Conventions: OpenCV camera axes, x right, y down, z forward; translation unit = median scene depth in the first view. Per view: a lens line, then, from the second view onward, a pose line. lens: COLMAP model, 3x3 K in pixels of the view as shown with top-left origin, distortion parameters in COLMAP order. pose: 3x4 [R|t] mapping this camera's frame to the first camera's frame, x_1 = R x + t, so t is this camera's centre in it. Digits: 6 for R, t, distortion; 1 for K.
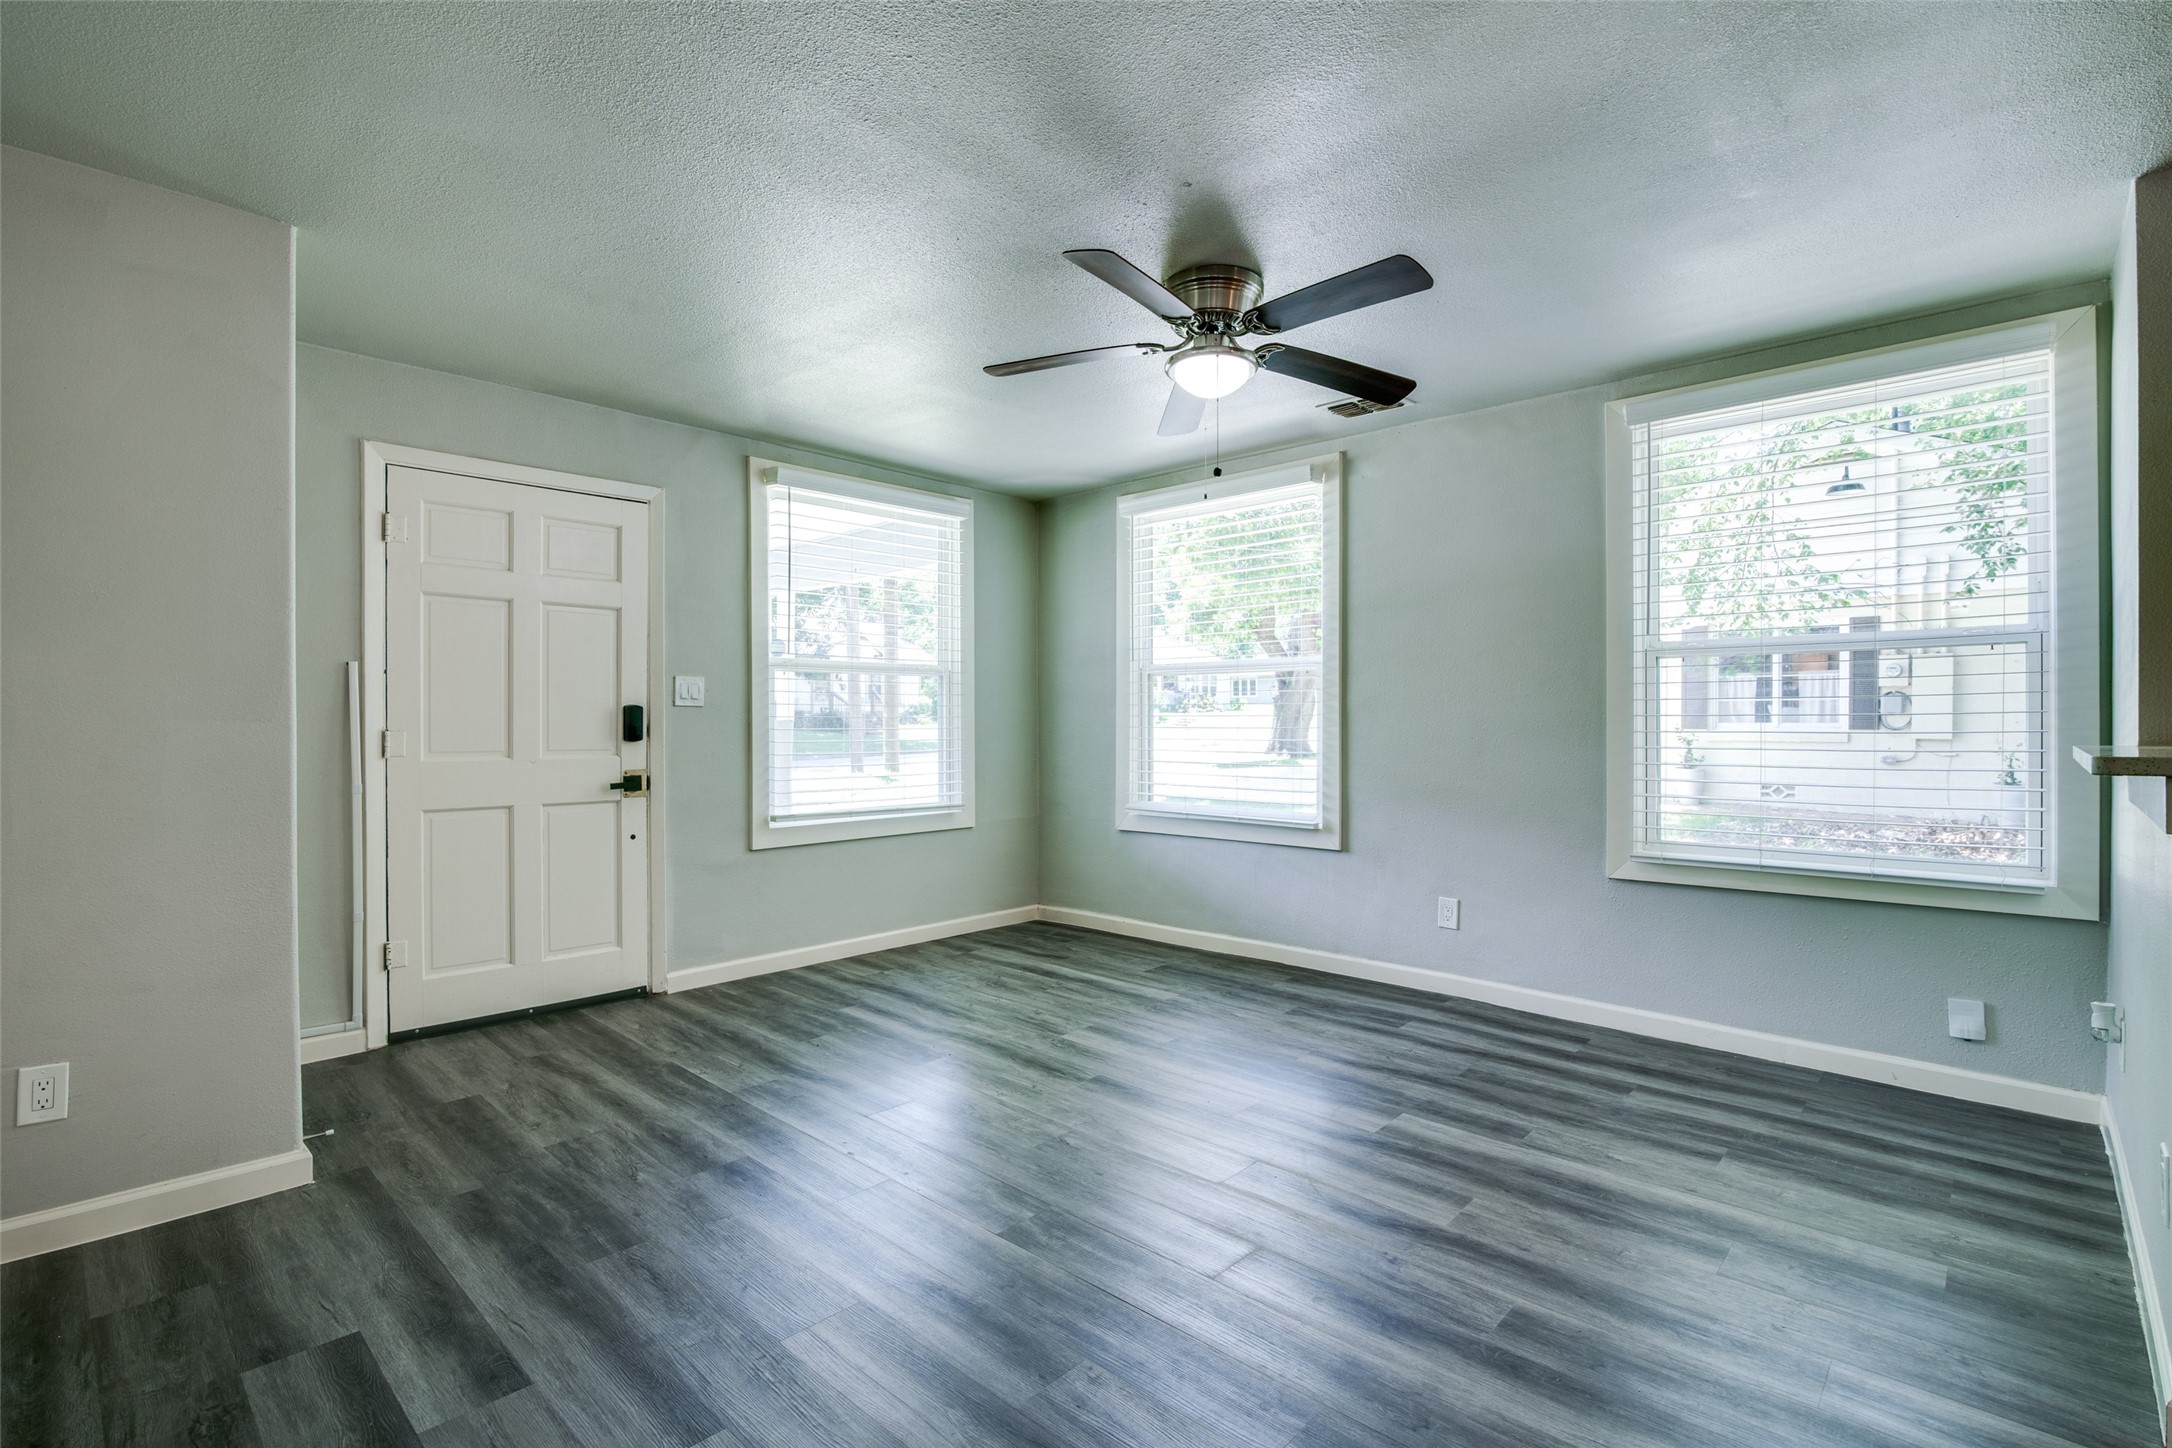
lens RADIAL K [[1020.2, 0, 1079.0], [0, 1020.2, 729.6], [0, 0, 1]] dist [-0.018227, -0.000017]
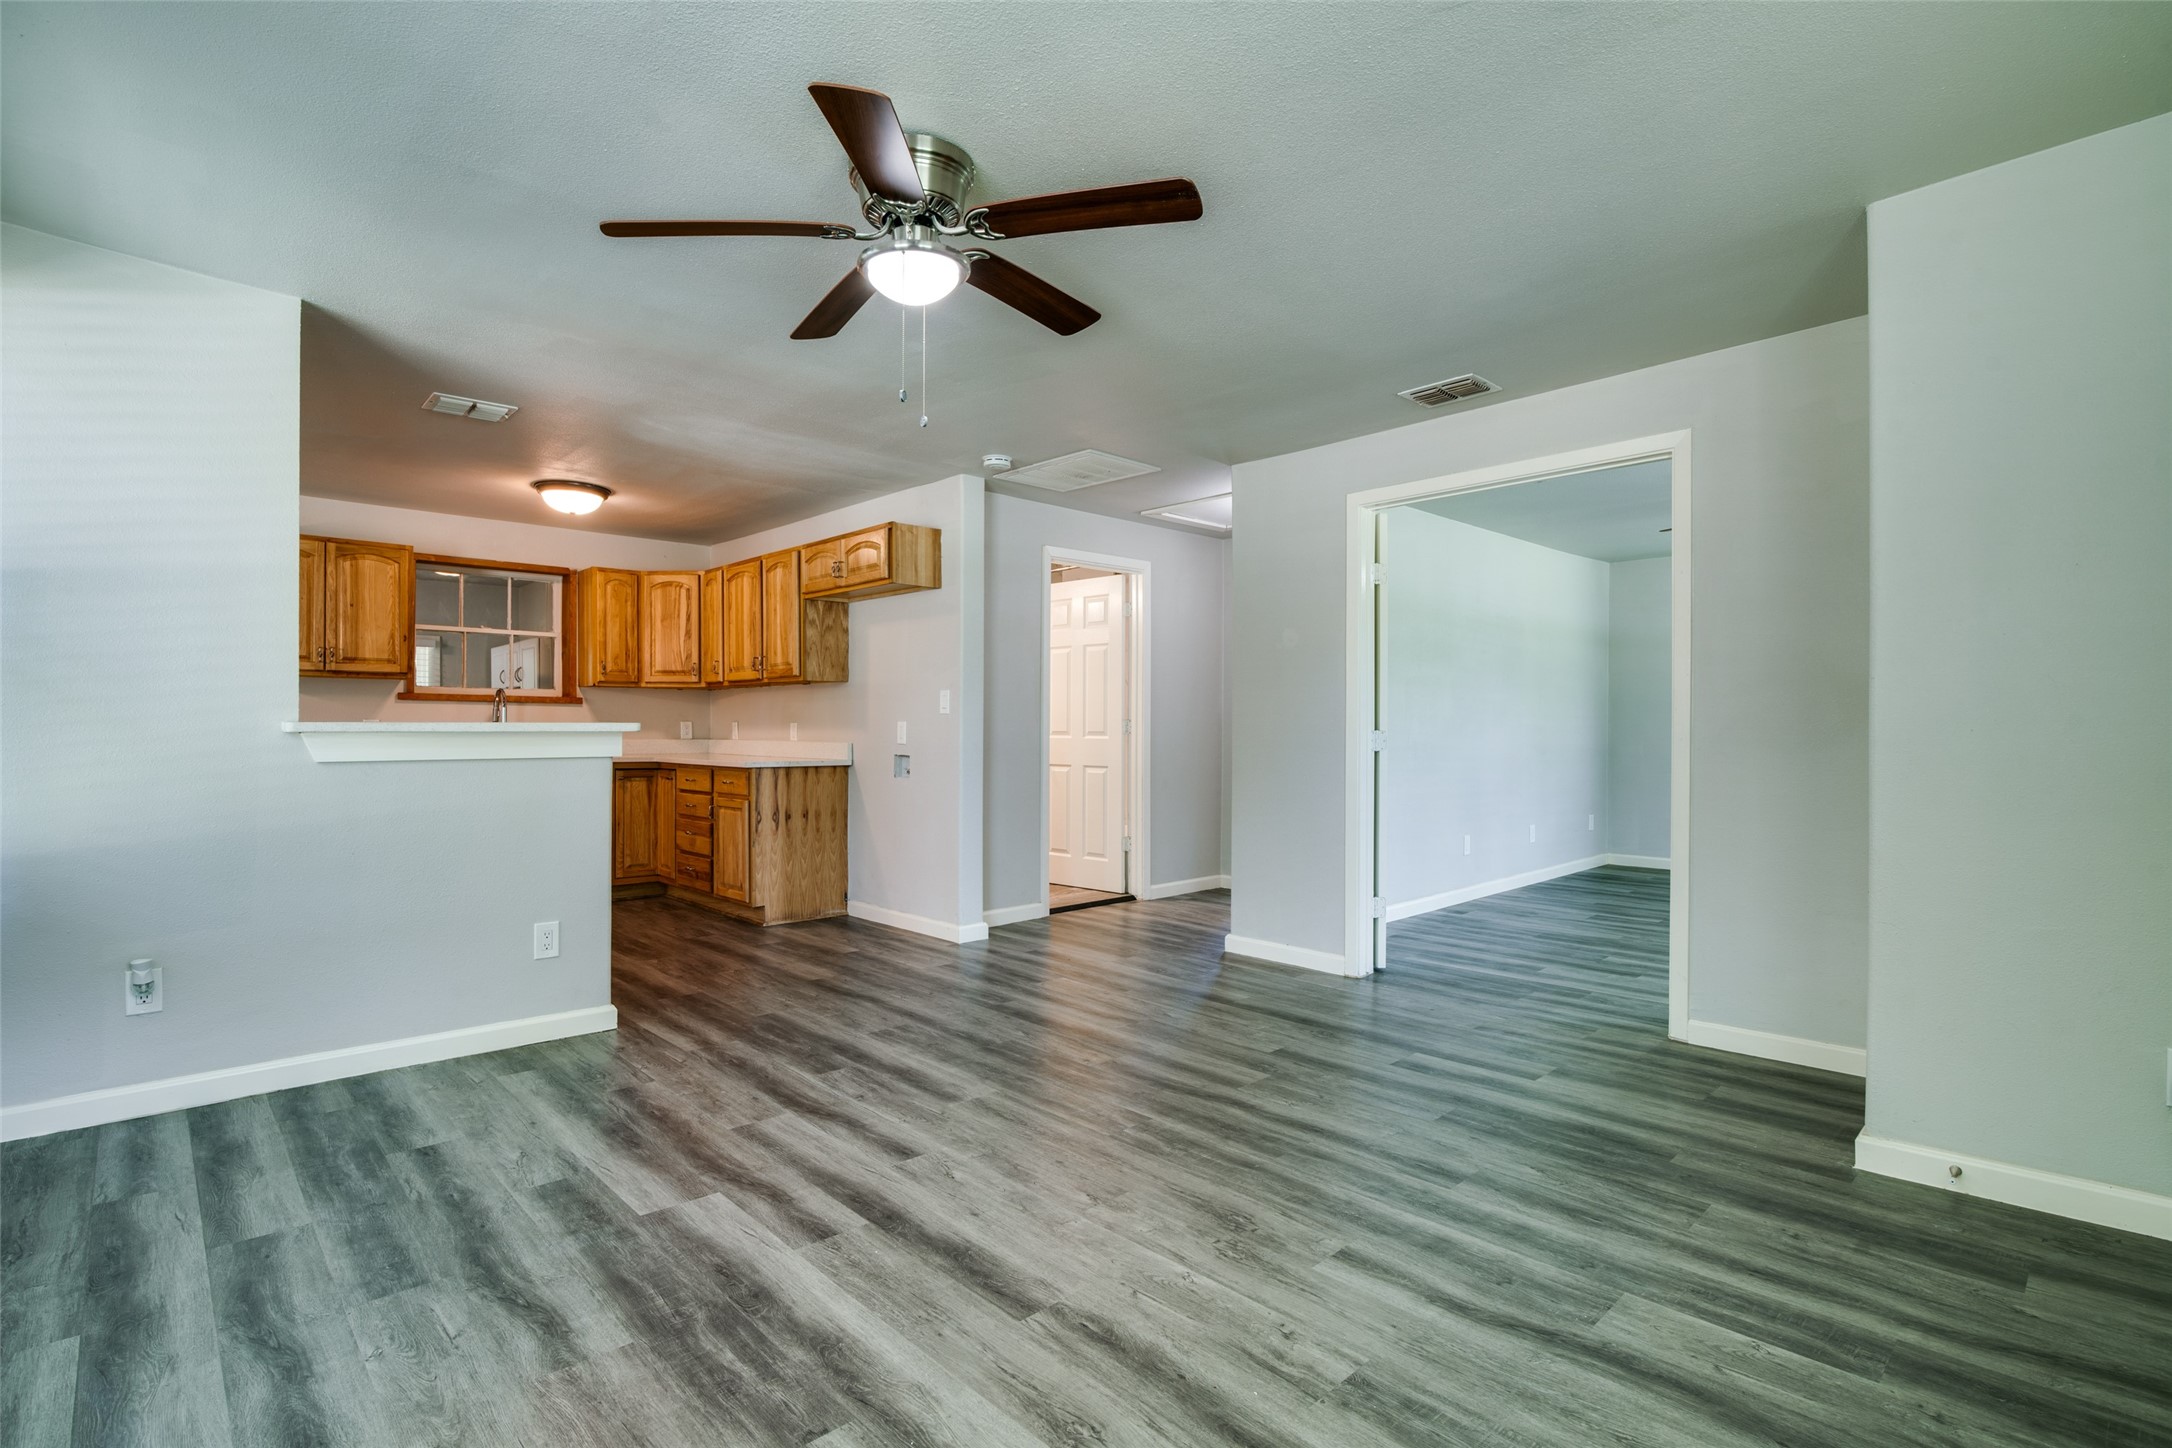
lens RADIAL K [[1009.0, 0, 1063.2], [0, 1009.0, 731.7], [0, 0, 1]] dist [-0.019951, 0.000784]
pose [[-0.996869, -0.002122, 0.079043, -0.038607], [-0.001048, 0.999907, 0.013627, 0.005761], [-0.079065, 0.013501, -0.996778, 1.265224]]
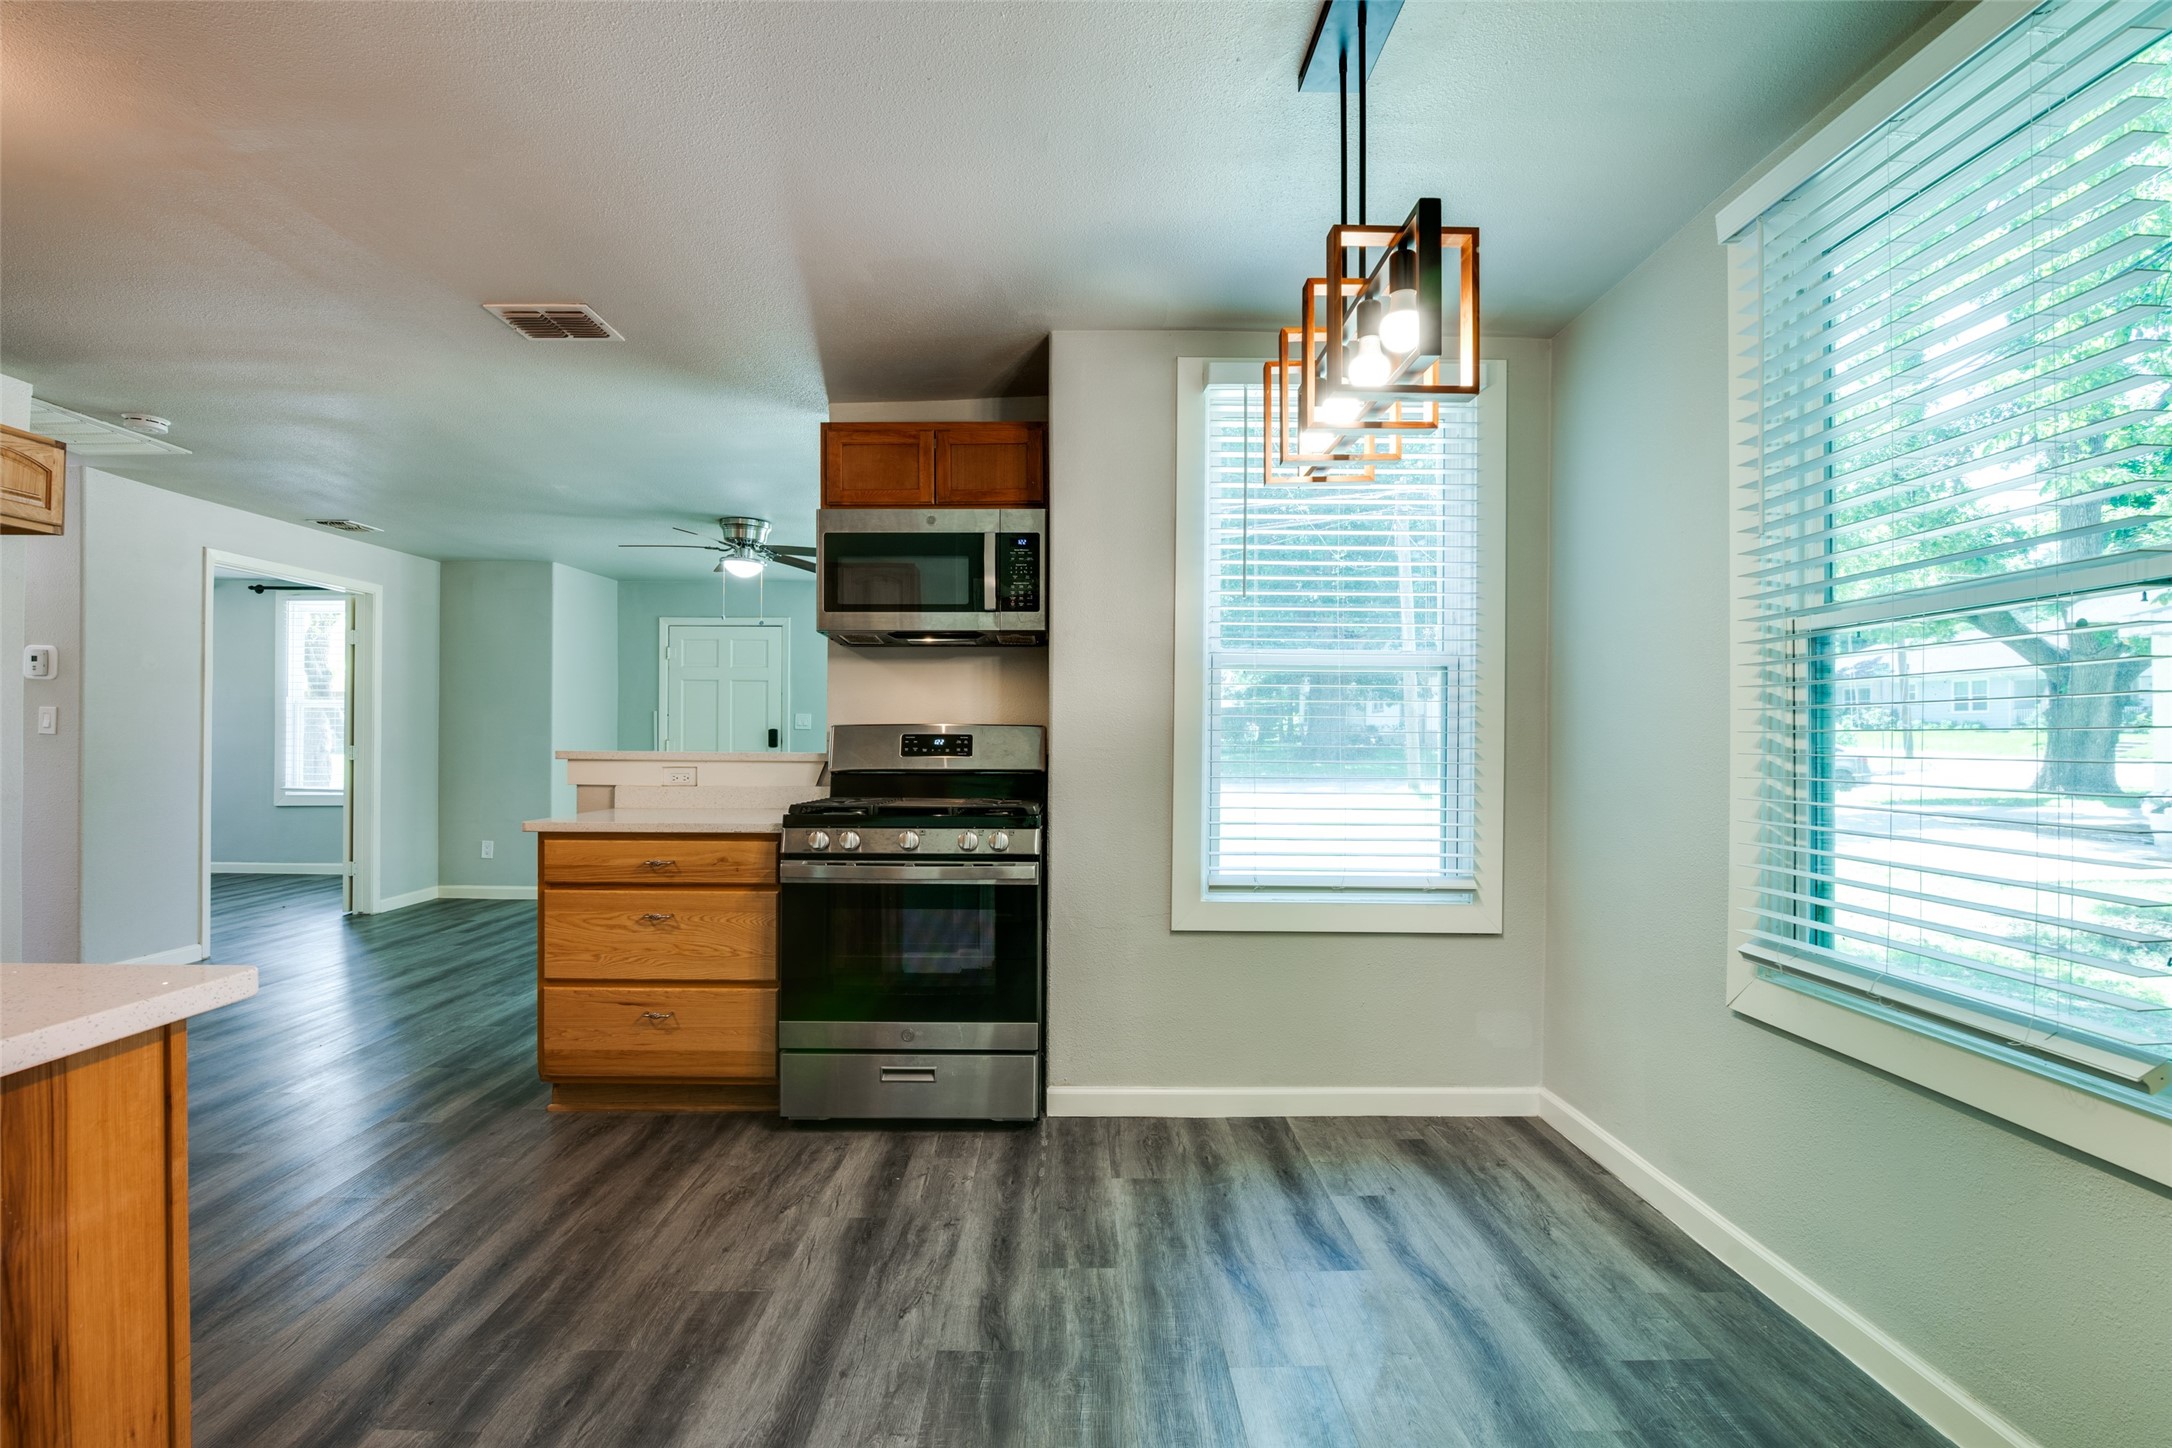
lens RADIAL K [[1026.5, 0, 1063.7], [0, 1026.5, 741.3], [0, 0, 1]] dist [-0.019678, 0.001246]
pose [[0.671799, 0.006839, -0.740702, 1.458562], [-0.012395, 0.999921, -0.002009, -0.002516], [0.740630, 0.010530, 0.671831, 0.072891]]
